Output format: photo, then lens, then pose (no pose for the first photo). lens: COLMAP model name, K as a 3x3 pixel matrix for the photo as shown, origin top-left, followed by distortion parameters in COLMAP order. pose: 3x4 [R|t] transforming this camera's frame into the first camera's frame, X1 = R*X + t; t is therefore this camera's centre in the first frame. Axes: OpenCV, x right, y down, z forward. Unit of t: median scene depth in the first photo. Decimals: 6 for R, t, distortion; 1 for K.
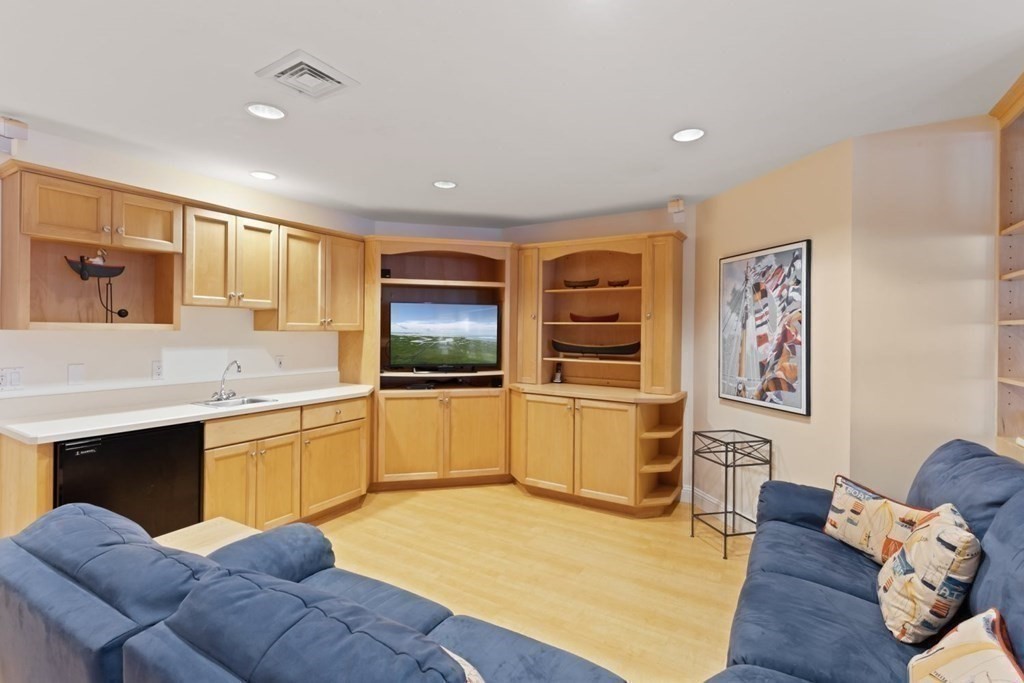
lens RADIAL K [[471.3, 0, 512.3], [0, 471.3, 335.9], [0, 0, 1]] dist [0.004595, -0.000438]
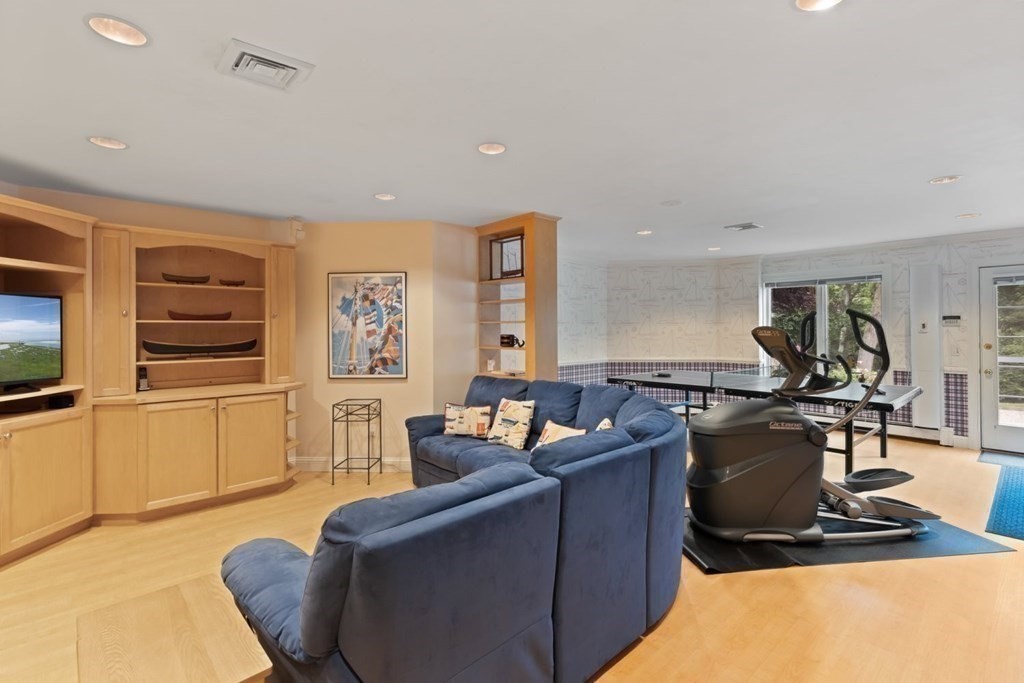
lens RADIAL K [[471.3, 0, 512.3], [0, 471.3, 335.9], [0, 0, 1]] dist [0.004595, -0.000438]
pose [[0.278949, -0.029776, 0.959844, -0.729118], [0.019508, 0.999489, 0.025337, -0.011708], [-0.960108, 0.011657, 0.279387, 0.151683]]
